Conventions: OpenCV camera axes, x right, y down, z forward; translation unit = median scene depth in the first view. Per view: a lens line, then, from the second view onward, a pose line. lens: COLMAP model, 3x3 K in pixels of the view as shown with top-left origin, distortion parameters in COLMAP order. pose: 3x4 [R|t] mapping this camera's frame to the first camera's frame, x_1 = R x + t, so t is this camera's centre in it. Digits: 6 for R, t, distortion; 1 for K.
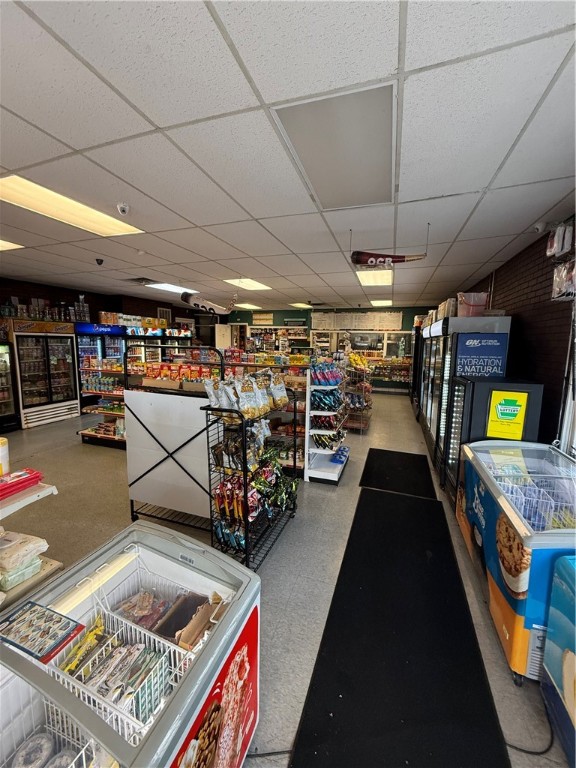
lens RADIAL K [[306.9, 0, 287.7], [0, 306.9, 381.7], [0, 0, 1]] dist [0.000919, -0.000539]
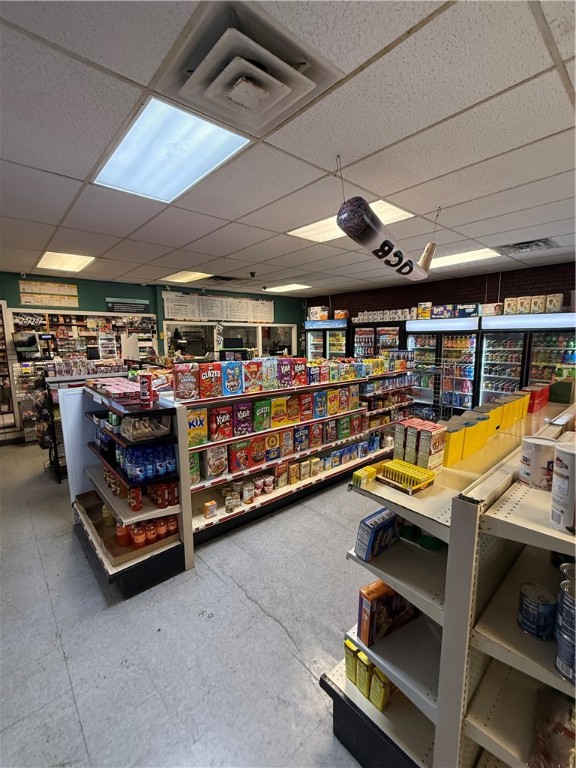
lens RADIAL K [[333.0, 0, 287.5], [0, 333.0, 383.9], [0, 0, 1]] dist [-0.002854, -0.000482]
pose [[0.492005, -0.139722, 0.859307, -1.092874], [0.132964, 0.987517, 0.084439, -0.196428], [-0.860379, 0.072712, 0.504442, 1.356095]]
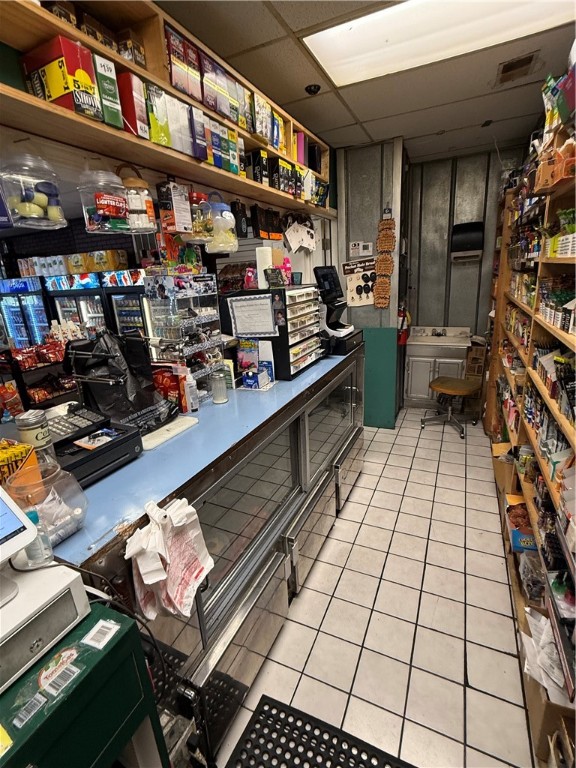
lens RADIAL K [[363.3, 0, 285.2], [0, 363.3, 382.7], [0, 0, 1]] dist [0.001866, 0.000003]
pose [[-0.106400, 0.273130, -0.956075, 0.382915], [-0.073643, 0.956728, 0.281512, -0.446978], [0.991592, 0.100361, -0.081682, 3.199750]]
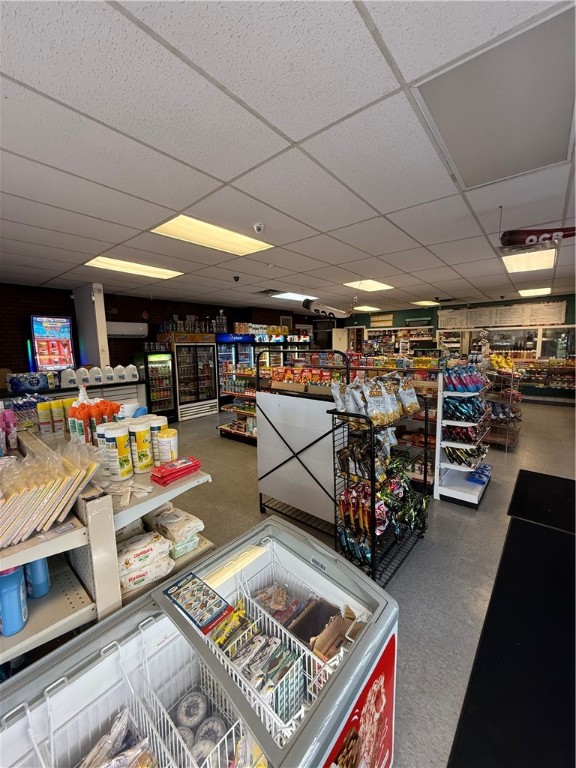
lens RADIAL K [[306.9, 0, 286.5], [0, 306.9, 381.6], [0, 0, 1]] dist [0.000919, -0.000539]
pose [[0.932034, 0.010462, -0.362220, -0.024650], [-0.015353, 0.999826, -0.010628, 0.000585], [0.362045, 0.015467, 0.932032, 0.010472]]
